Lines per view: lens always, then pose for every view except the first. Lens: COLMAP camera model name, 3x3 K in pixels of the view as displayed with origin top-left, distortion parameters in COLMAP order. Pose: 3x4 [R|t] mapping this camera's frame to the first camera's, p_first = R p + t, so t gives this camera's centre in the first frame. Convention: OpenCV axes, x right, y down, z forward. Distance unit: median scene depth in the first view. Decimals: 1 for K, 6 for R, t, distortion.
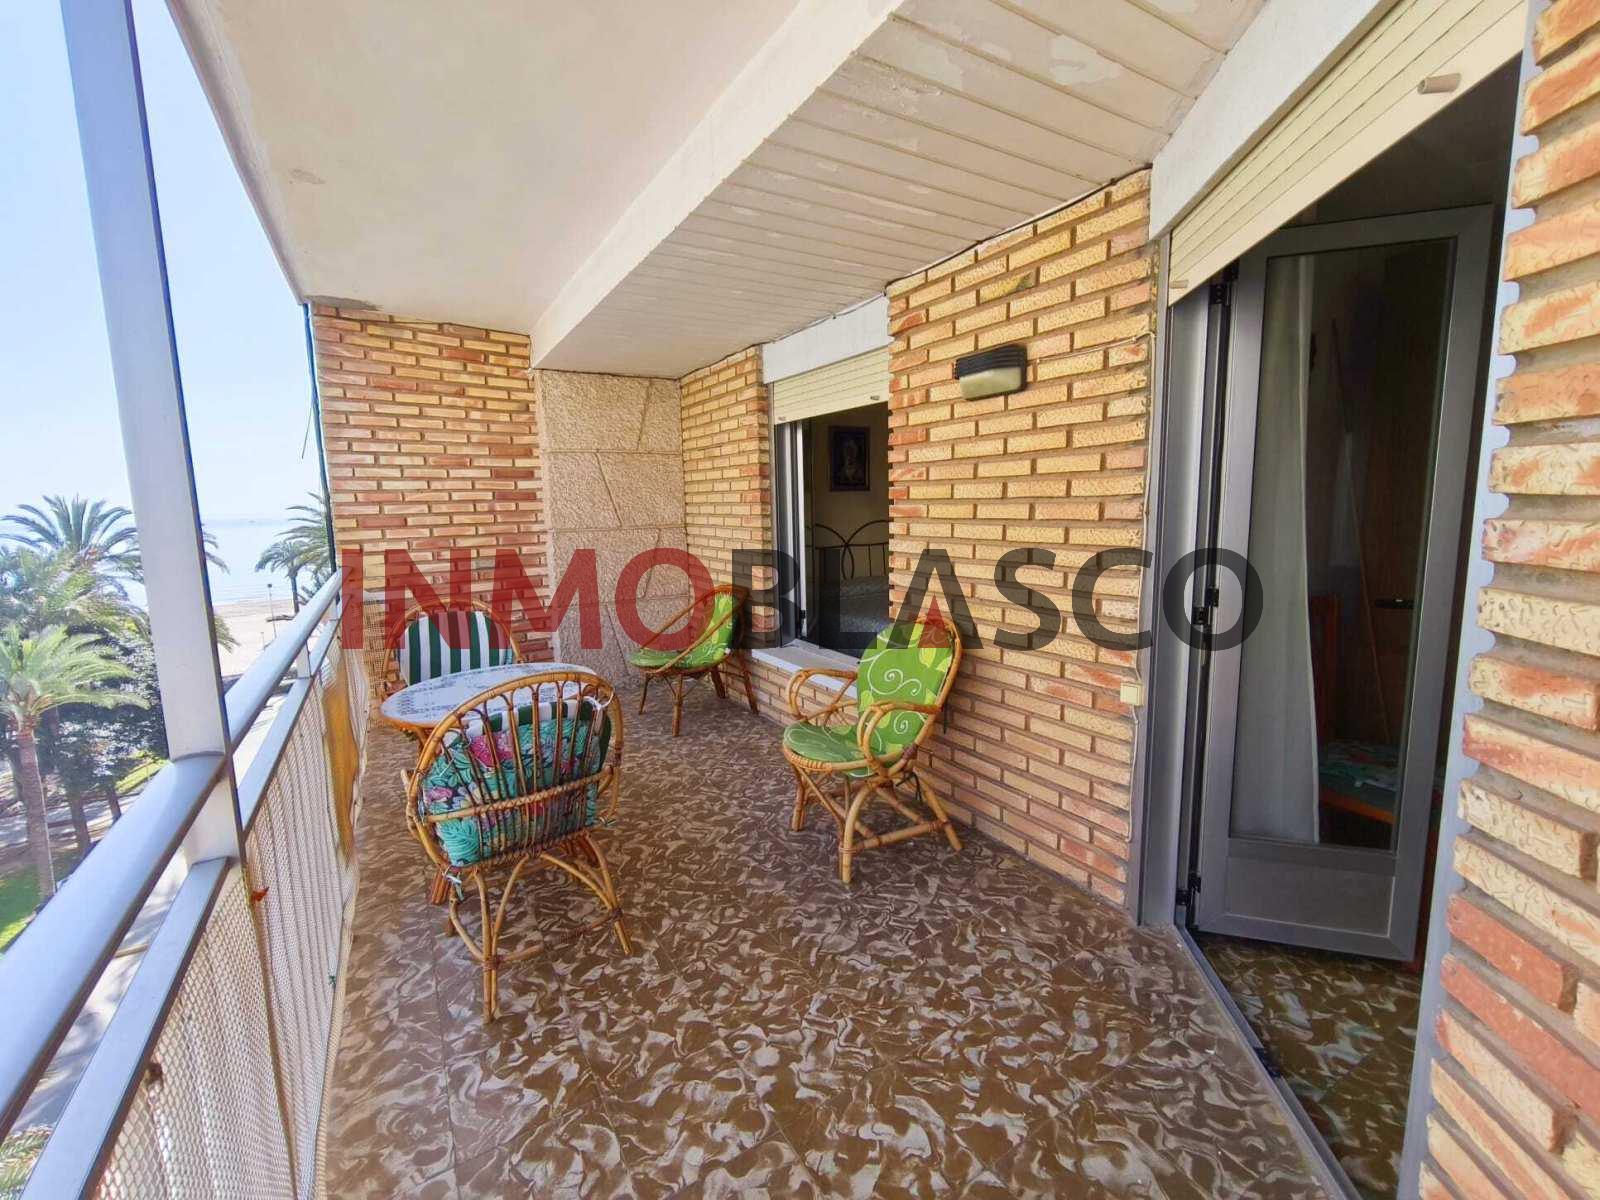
lens RADIAL K [[688.5, 0, 795.5], [0, 688.5, 589.2], [0, 0, 1]] dist [-0.002603, -0.000157]
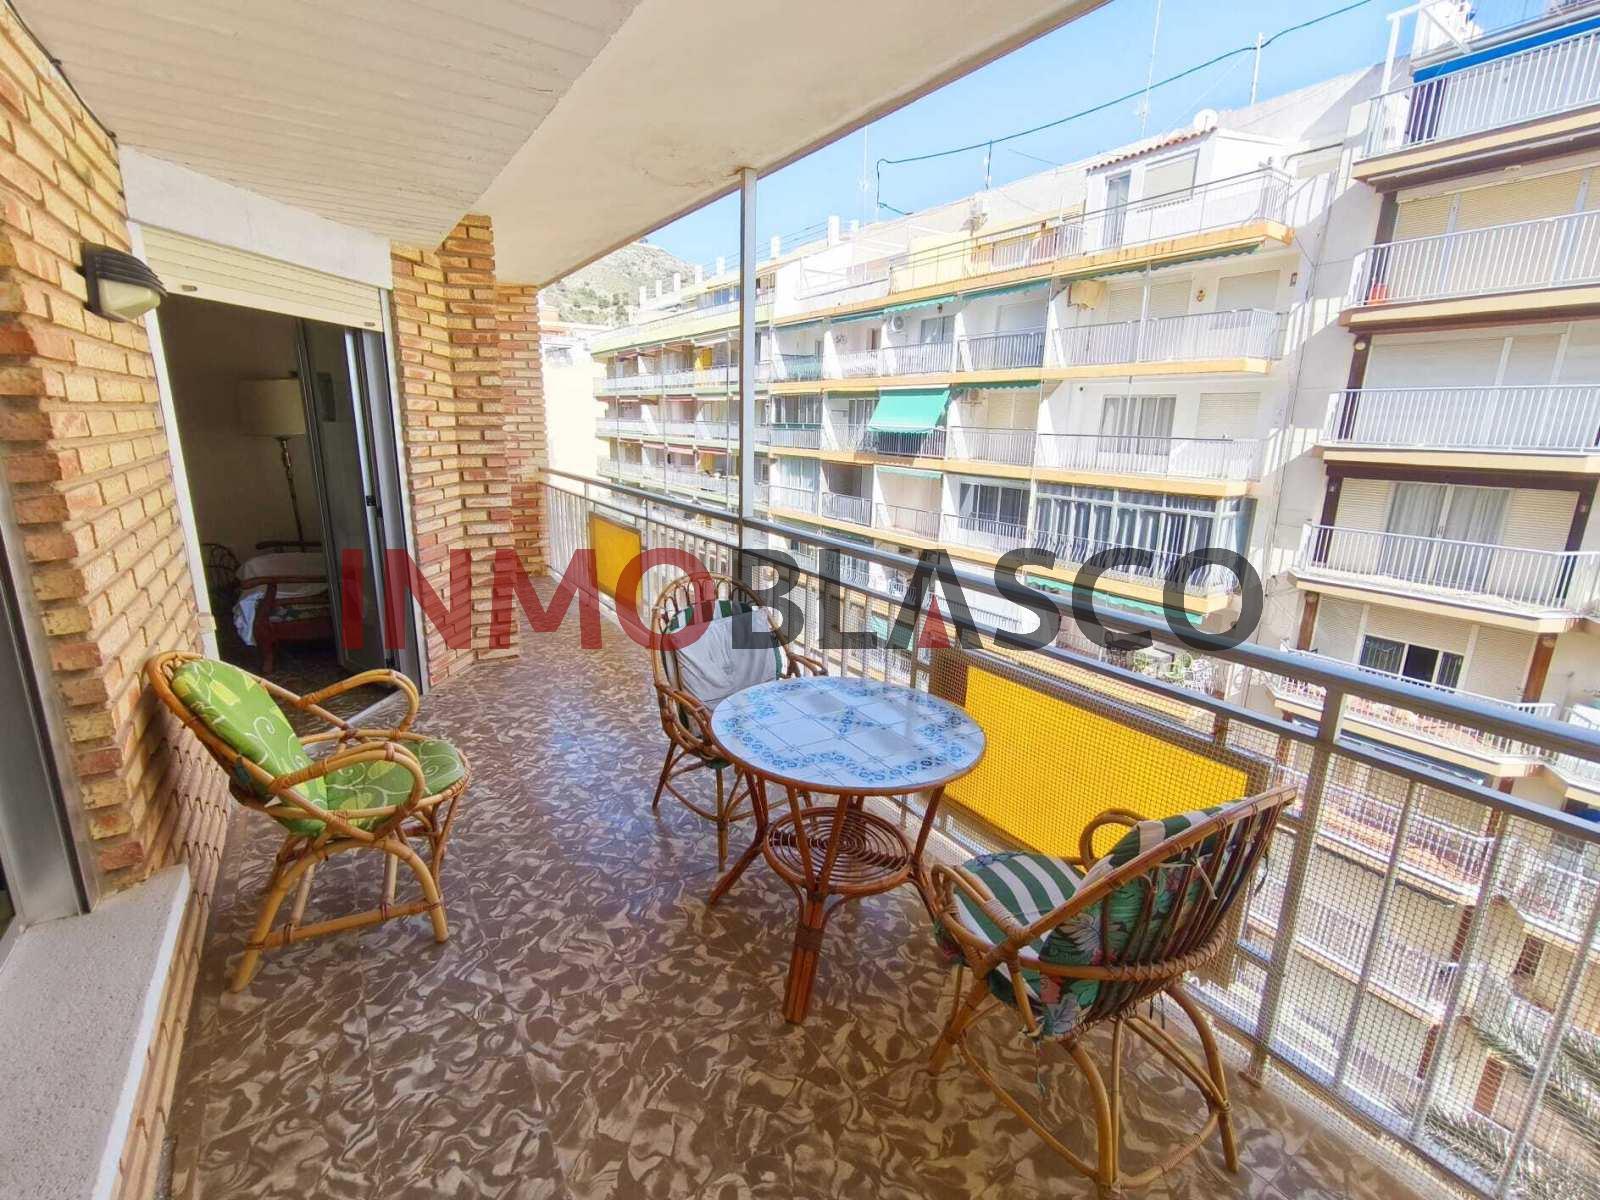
lens RADIAL K [[703.7, 0, 793.9], [0, 703.7, 589.3], [0, 0, 1]] dist [-0.004689, 0.001302]
pose [[-0.998734, 0.015211, -0.047939, -0.215411], [-0.002994, 0.933496, 0.358576, -0.158702], [0.050205, 0.358266, -0.932269, 1.021828]]
